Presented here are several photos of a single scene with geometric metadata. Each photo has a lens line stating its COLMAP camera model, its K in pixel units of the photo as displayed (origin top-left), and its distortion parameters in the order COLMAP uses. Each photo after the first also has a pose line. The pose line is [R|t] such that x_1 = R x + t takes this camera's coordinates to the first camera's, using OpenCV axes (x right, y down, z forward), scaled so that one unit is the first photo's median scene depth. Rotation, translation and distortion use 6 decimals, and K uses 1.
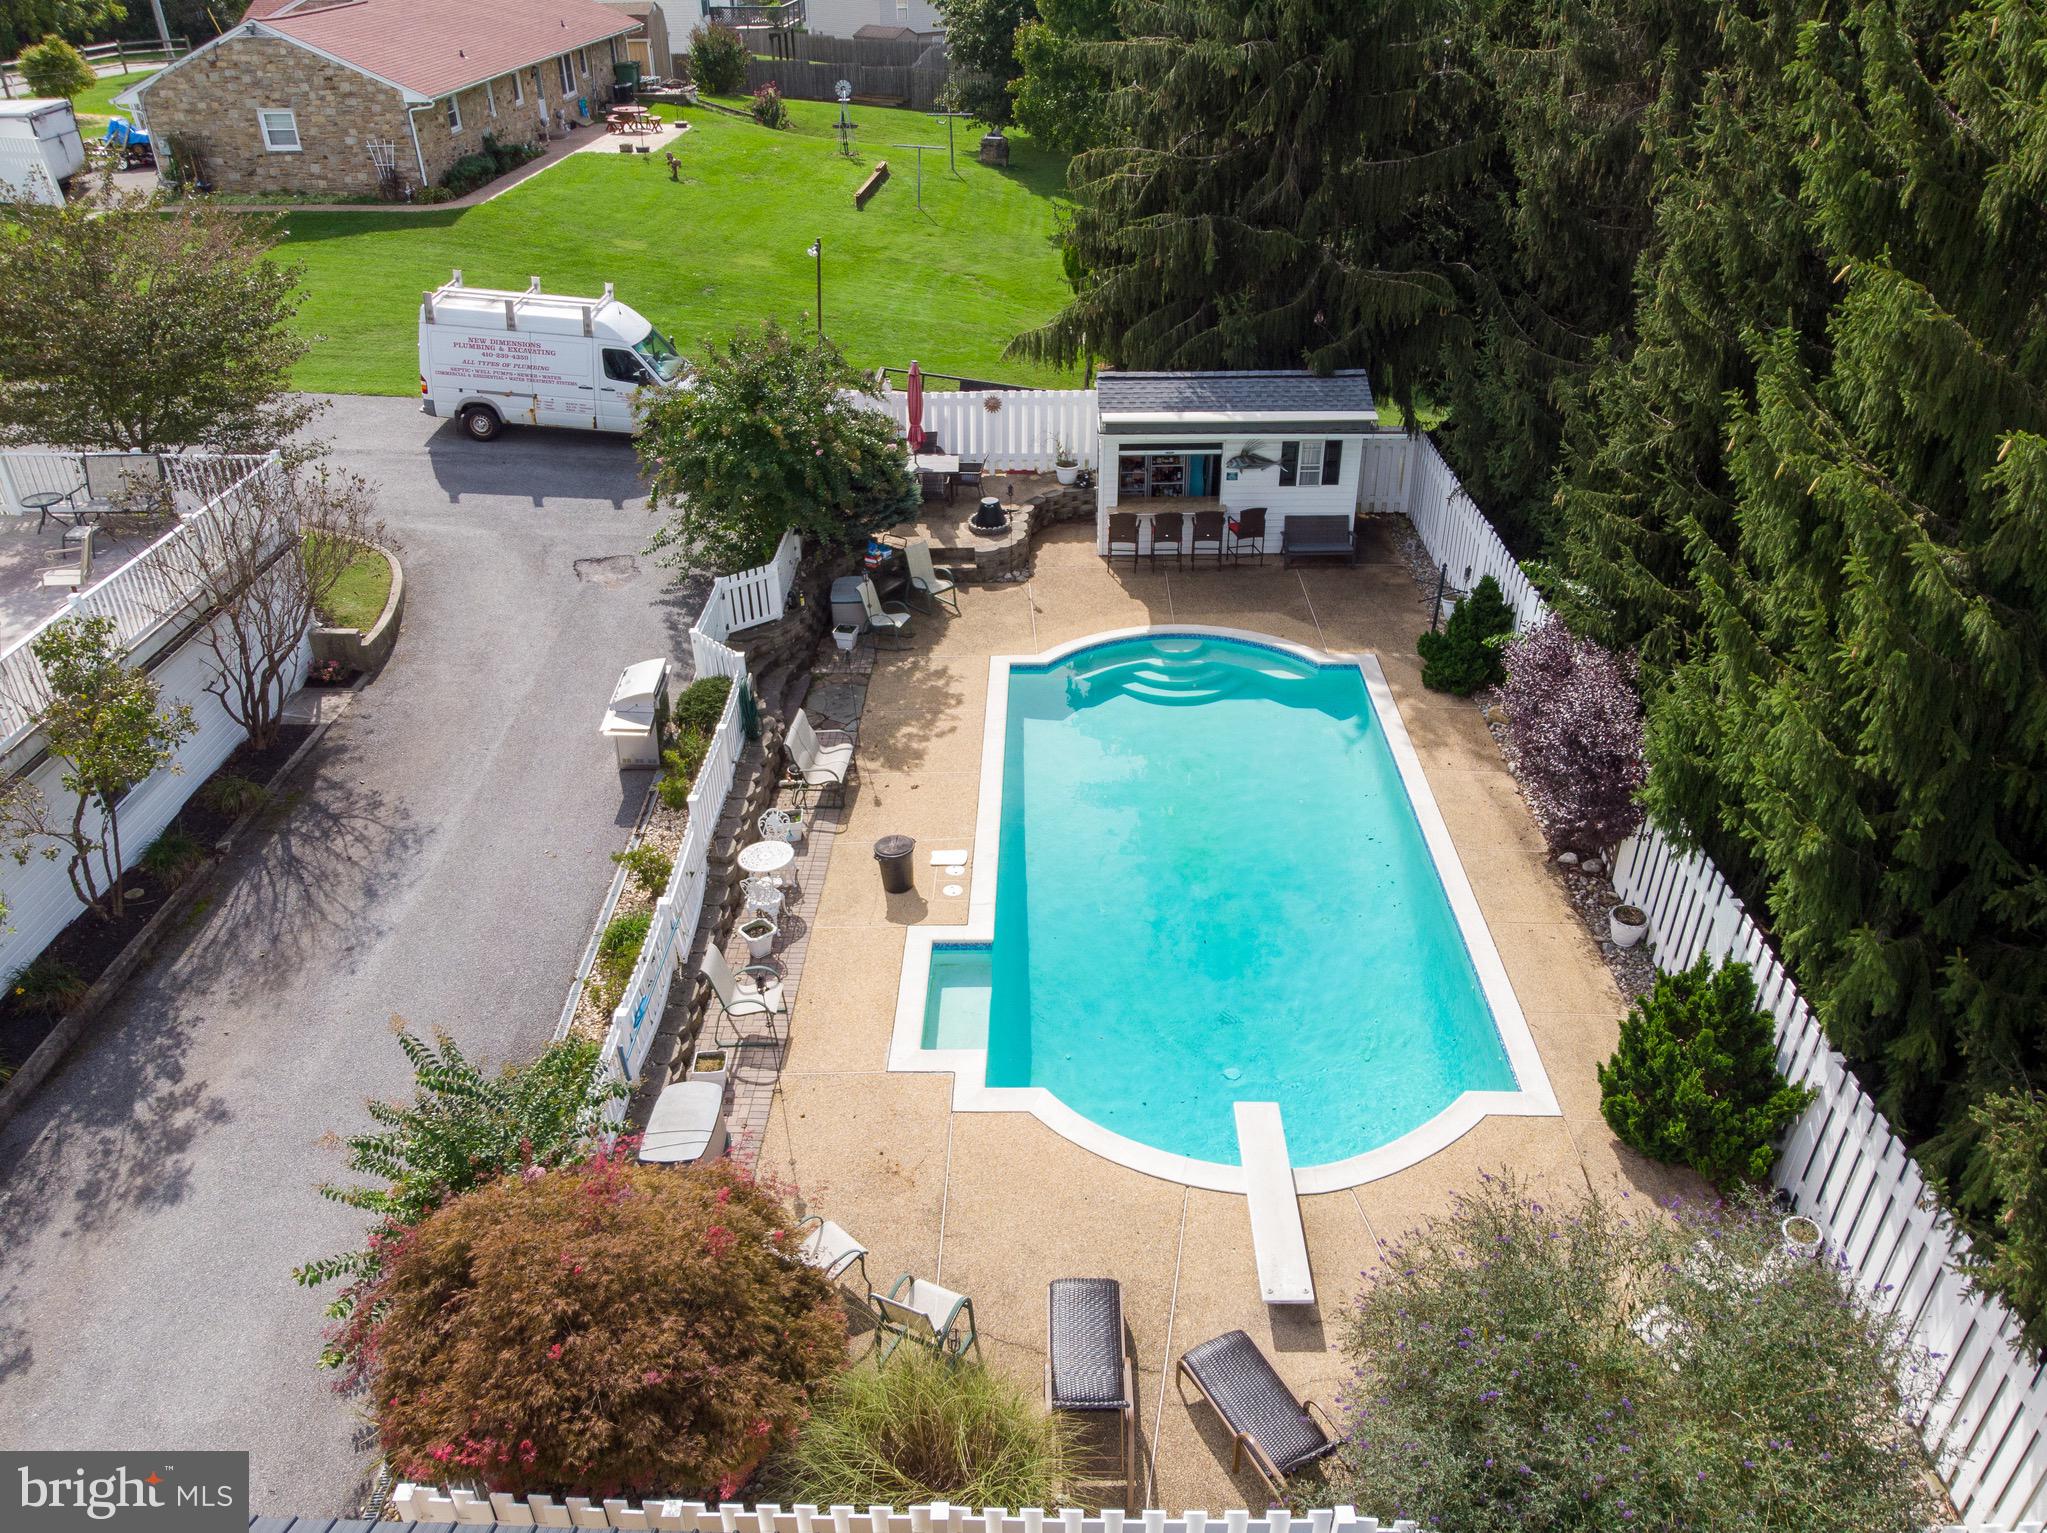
lens RADIAL K [[1531.5, 0, 1025.6], [0, 1531.5, 773.1], [0, 0, 1]] dist [-0.027943, 0.042492]
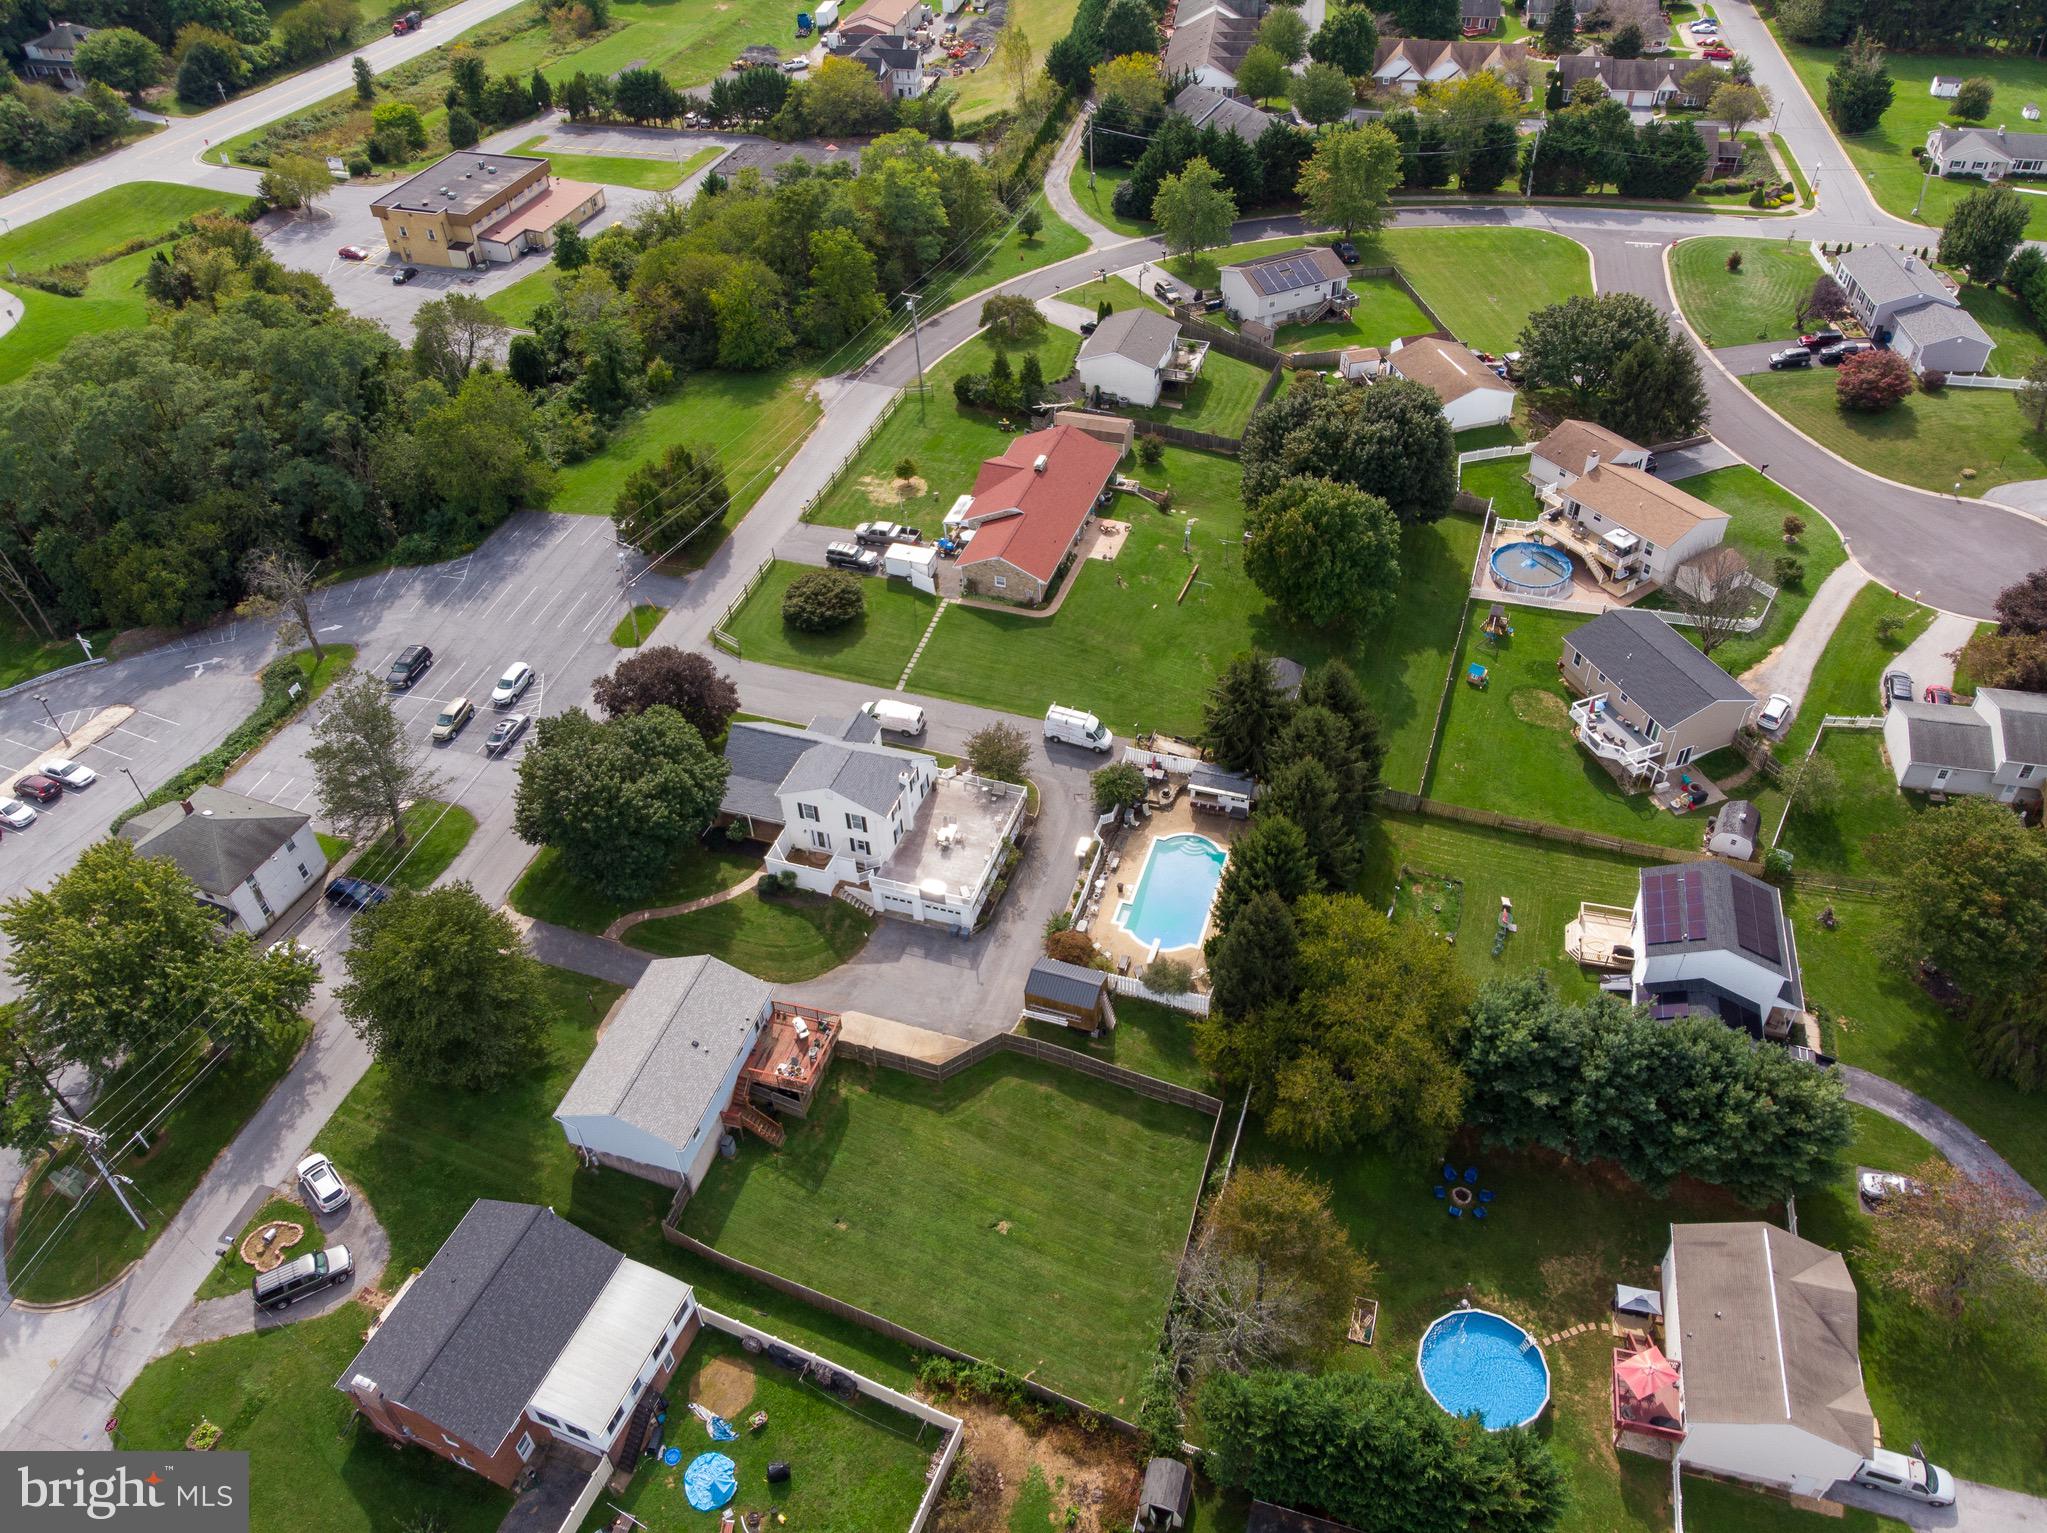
lens RADIAL K [[1526.7, 0, 1024.7], [0, 1526.7, 773.1], [0, 0, 1]] dist [-0.011518, 0.019270]
pose [[0.954449, 0.182845, -0.235787, 0.689697], [-0.132780, 0.967958, 0.213135, -1.246762], [0.267203, -0.172118, 0.948144, -3.669816]]
